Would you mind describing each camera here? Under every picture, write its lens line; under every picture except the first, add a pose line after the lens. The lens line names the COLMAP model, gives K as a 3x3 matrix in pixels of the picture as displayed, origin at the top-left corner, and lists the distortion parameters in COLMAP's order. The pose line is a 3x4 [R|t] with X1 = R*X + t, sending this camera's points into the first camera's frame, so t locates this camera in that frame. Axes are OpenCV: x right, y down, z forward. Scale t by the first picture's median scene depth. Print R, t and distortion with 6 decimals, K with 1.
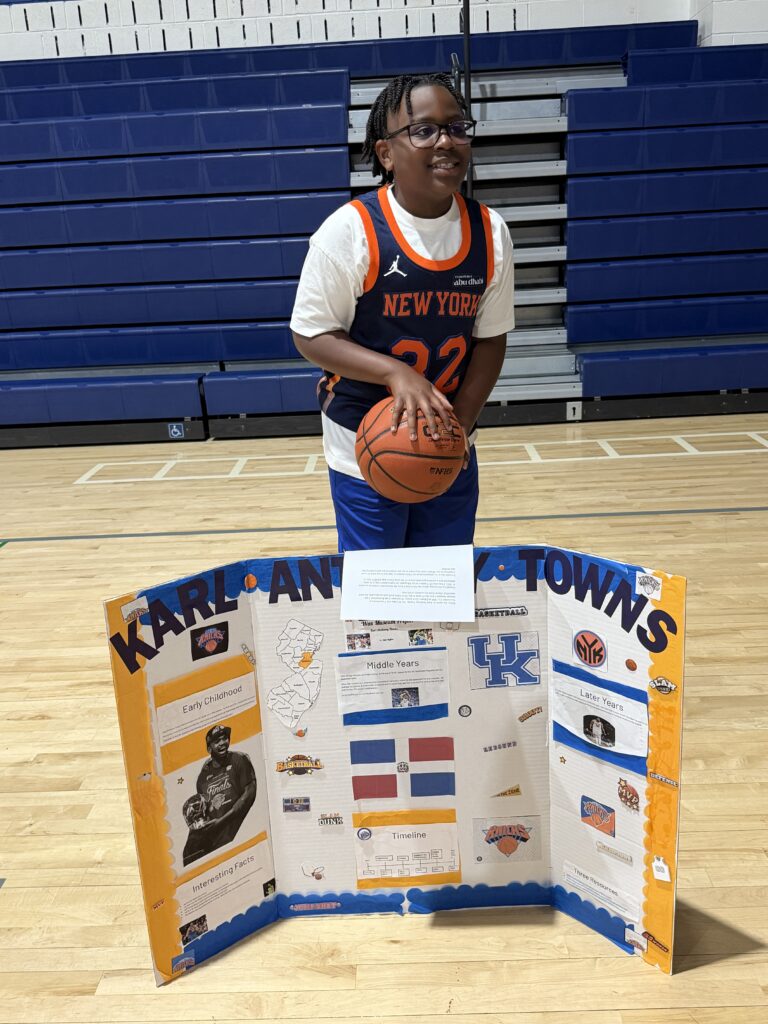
lens RADIAL K [[999.7, 0, 384.6], [0, 999.7, 489.5], [0, 0, 1]] dist [0.001353, 0.009032]
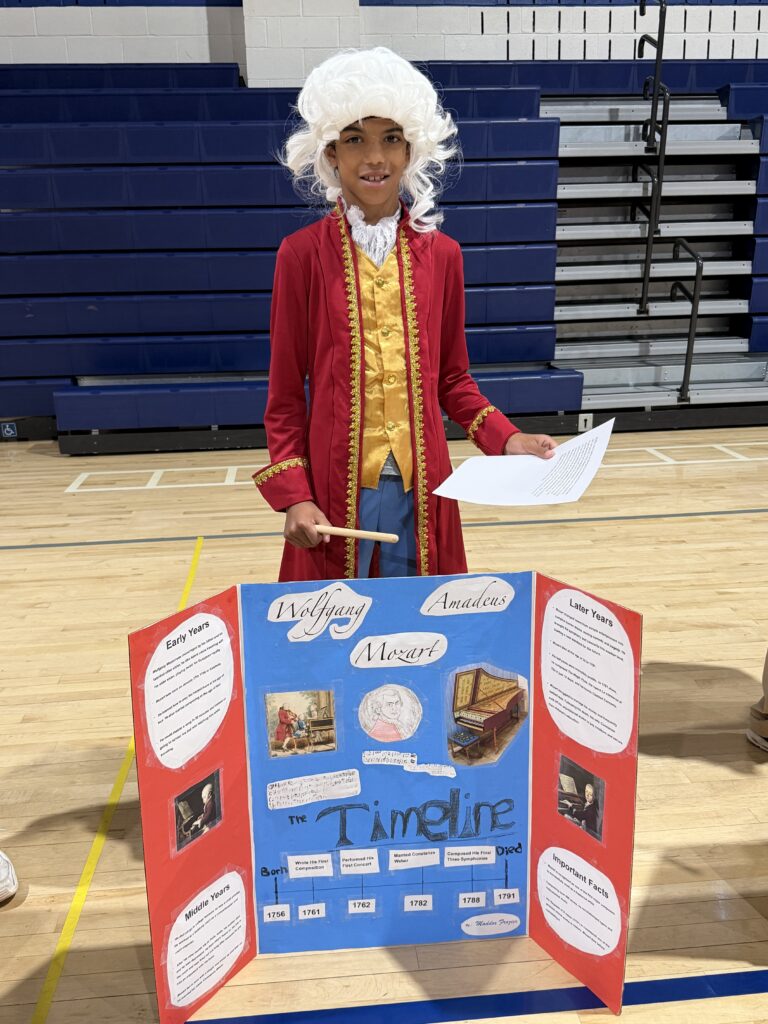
lens RADIAL K [[967.9, 0, 384.0], [0, 967.9, 512.0], [0, 0, 1]] dist [0.003065, -0.006246]
pose [[0.993474, -0.001403, 0.114046, -0.212991], [0.000312, 0.999954, 0.009580, 0.010576], [-0.114054, -0.009482, 0.993429, 0.003706]]
